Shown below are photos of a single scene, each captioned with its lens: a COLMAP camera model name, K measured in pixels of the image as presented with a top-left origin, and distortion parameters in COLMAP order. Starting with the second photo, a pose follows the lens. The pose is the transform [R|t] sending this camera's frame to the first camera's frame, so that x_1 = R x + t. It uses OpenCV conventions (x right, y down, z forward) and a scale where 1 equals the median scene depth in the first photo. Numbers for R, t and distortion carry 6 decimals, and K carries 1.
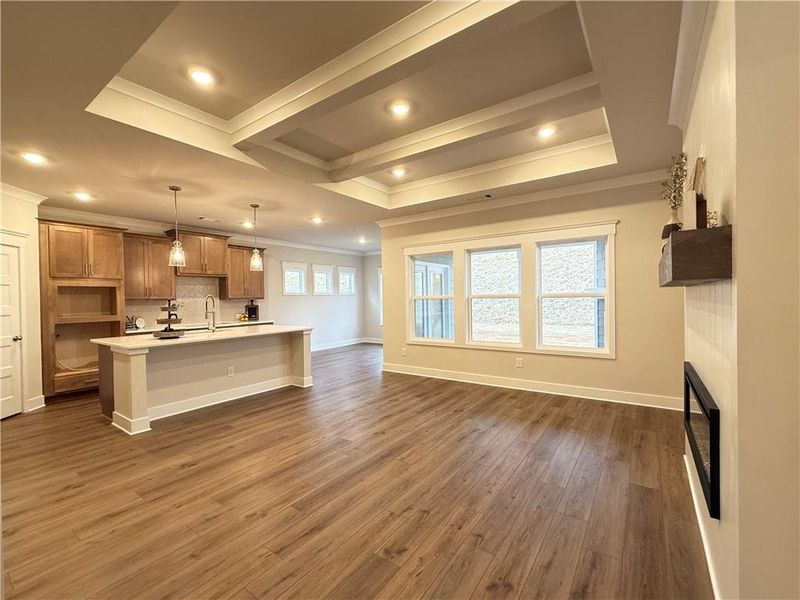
lens RADIAL K [[347.1, 0, 399.8], [0, 347.1, 299.8], [0, 0, 1]] dist [-0.002183, 0.000150]
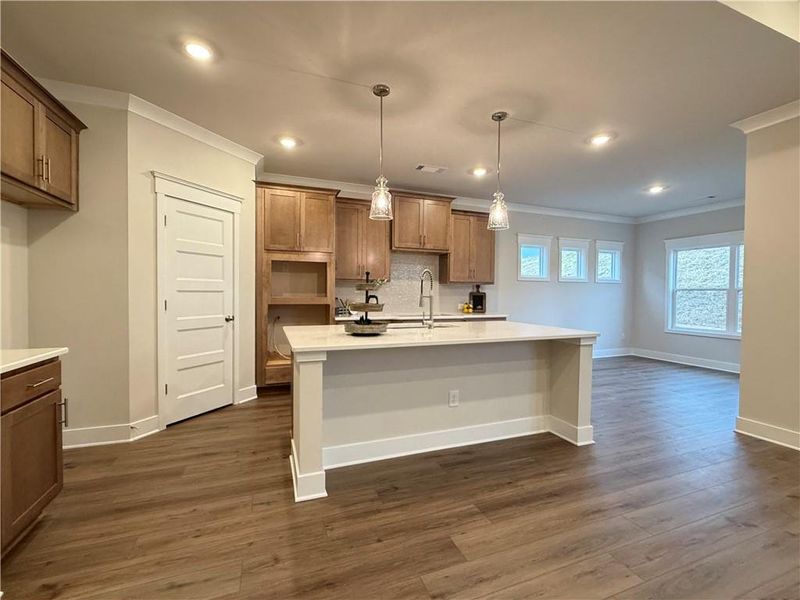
lens RADIAL K [[347.1, 0, 399.4], [0, 347.1, 303.8], [0, 0, 1]] dist [-0.002183, 0.000150]
pose [[0.830772, 0.043142, -0.554939, -0.246764], [-0.027341, 0.998951, 0.036728, 0.028218], [0.555942, -0.015340, 0.831080, 0.467289]]
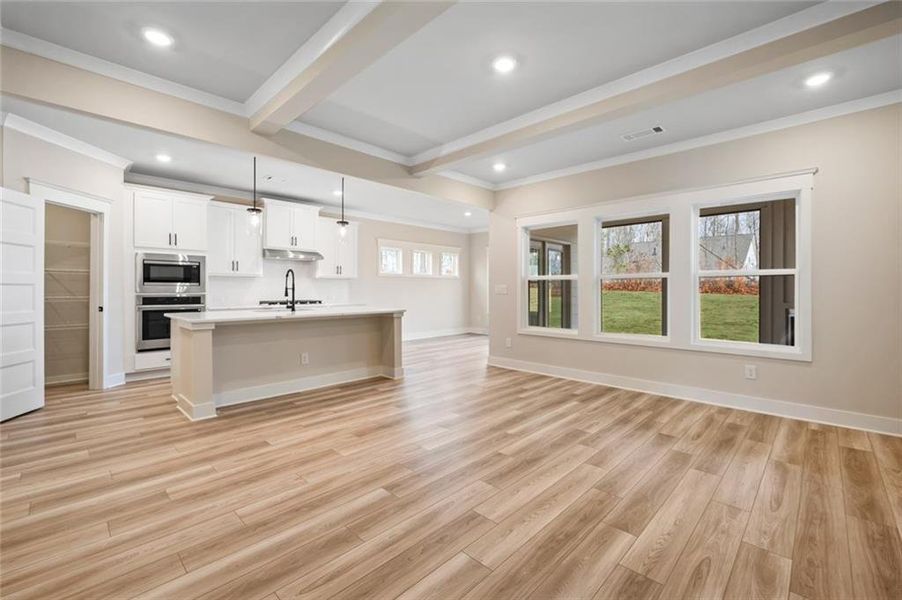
lens RADIAL K [[380.8, 0, 457.2], [0, 380.8, 294.9], [0, 0, 1]] dist [-0.024152, -0.000165]
pose [[0.989390, 0.022055, -0.143598, 0.007745], [-0.020679, 0.999725, 0.011070, 0.035484], [0.143803, -0.007984, 0.989574, 0.120592]]
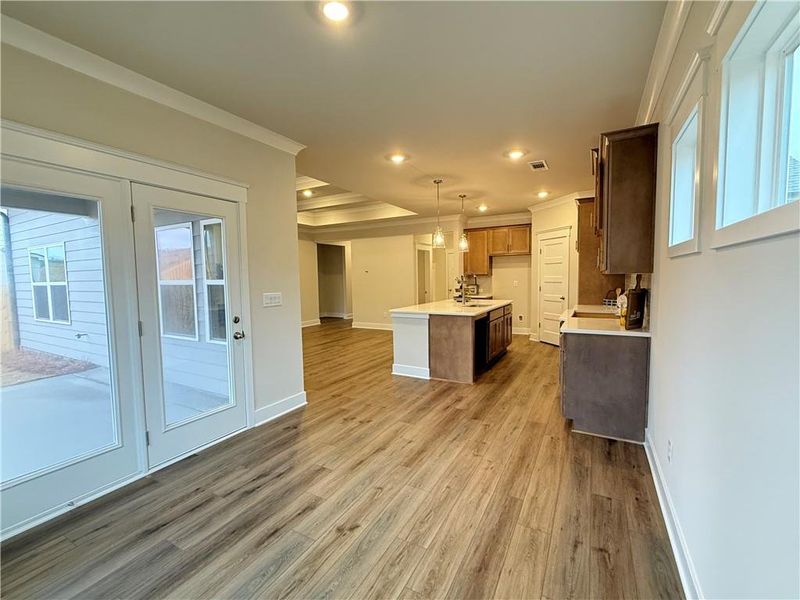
lens RADIAL K [[345.9, 0, 400.2], [0, 345.9, 300.9], [0, 0, 1]] dist [0.001912, 0.000049]
pose [[-0.993263, 0.040845, -0.108441, -0.213891], [0.032628, 0.996536, 0.076492, -0.014088], [0.111190, 0.072438, -0.991156, 2.199459]]
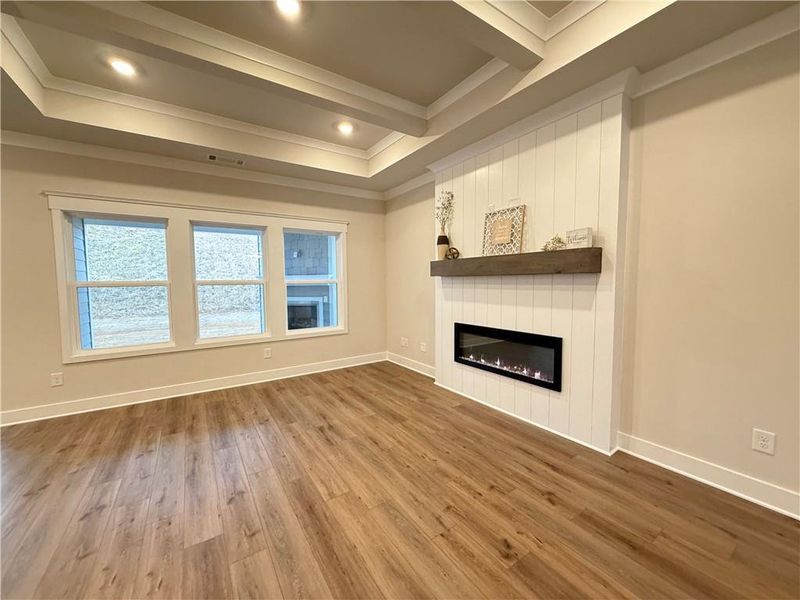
lens RADIAL K [[318.1, 0, 399.4], [0, 318.1, 300.1], [0, 0, 1]] dist [-0.000276, -0.000391]
pose [[0.357643, -0.044656, 0.932790, -0.352532], [0.009960, 0.998982, 0.044006, 0.002474], [-0.933805, -0.006447, 0.357723, 0.381148]]
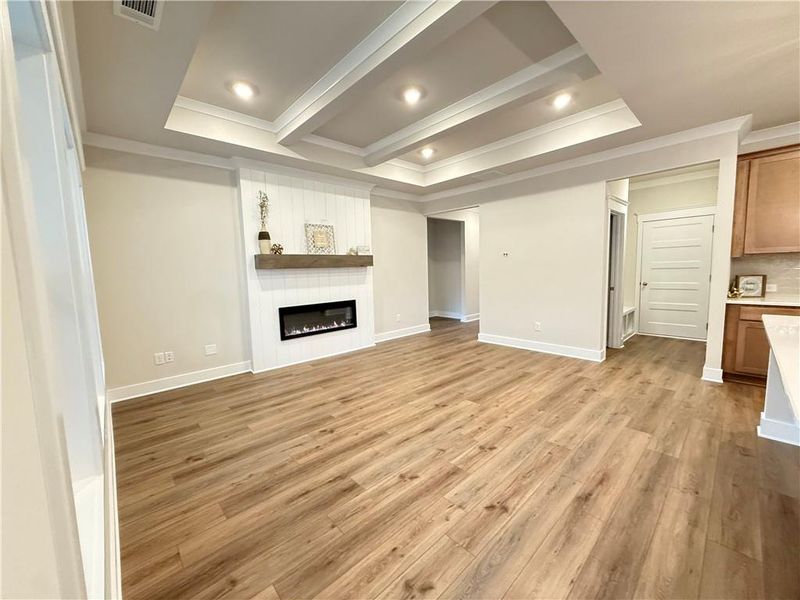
lens RADIAL K [[318.1, 0, 398.2], [0, 318.1, 299.7], [0, 0, 1]] dist [-0.000276, -0.000391]
pose [[-0.977751, 0.024803, 0.208299, -0.100680], [0.046378, 0.993972, 0.099340, -0.006061], [-0.204579, 0.106791, -0.973007, 1.380301]]
